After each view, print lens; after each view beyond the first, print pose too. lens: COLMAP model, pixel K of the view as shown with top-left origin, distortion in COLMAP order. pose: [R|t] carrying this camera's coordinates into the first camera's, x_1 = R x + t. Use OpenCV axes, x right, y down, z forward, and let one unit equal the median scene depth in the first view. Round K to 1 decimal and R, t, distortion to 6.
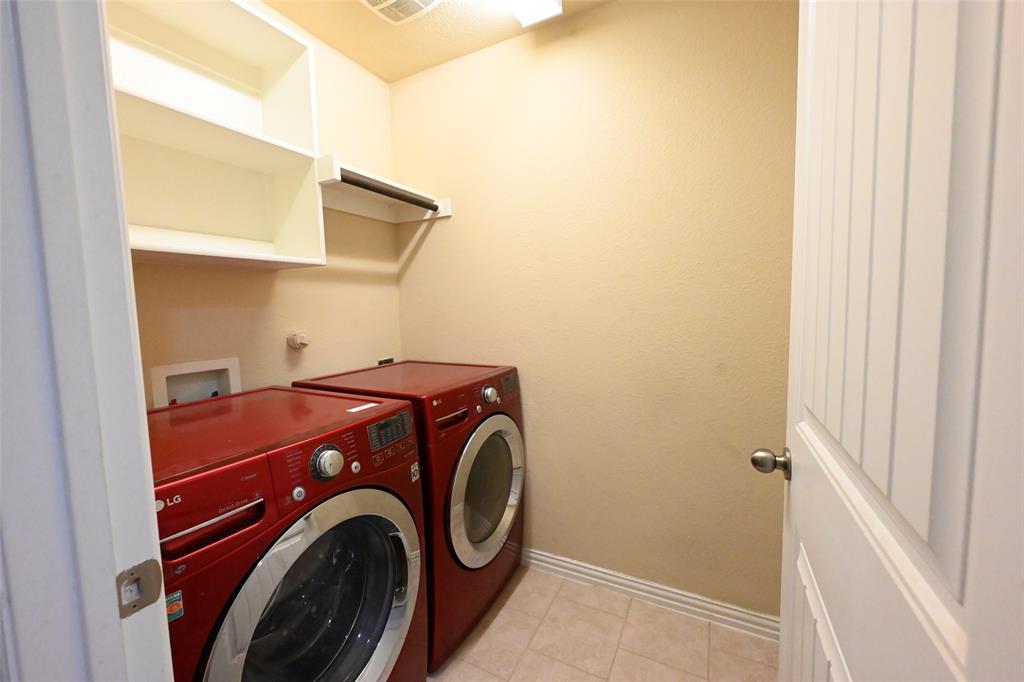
lens RADIAL K [[404.0, 0, 508.4], [0, 404.0, 338.9], [0, 0, 1]] dist [0.000905, 0.000028]
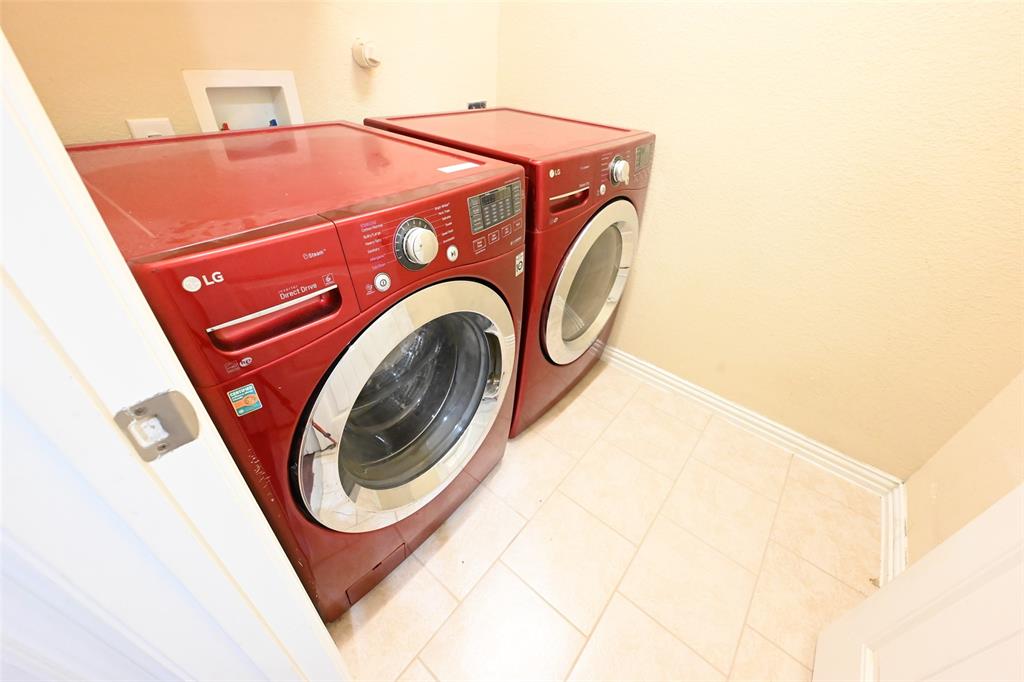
lens RADIAL K [[404.0, 0, 508.4], [0, 404.0, 338.9], [0, 0, 1]] dist [0.000905, 0.000028]
pose [[0.975842, 0.184313, -0.117308, -0.135411], [-0.096969, 0.846539, 0.523420, 0.044528], [0.195779, -0.499400, 0.843961, 0.265876]]
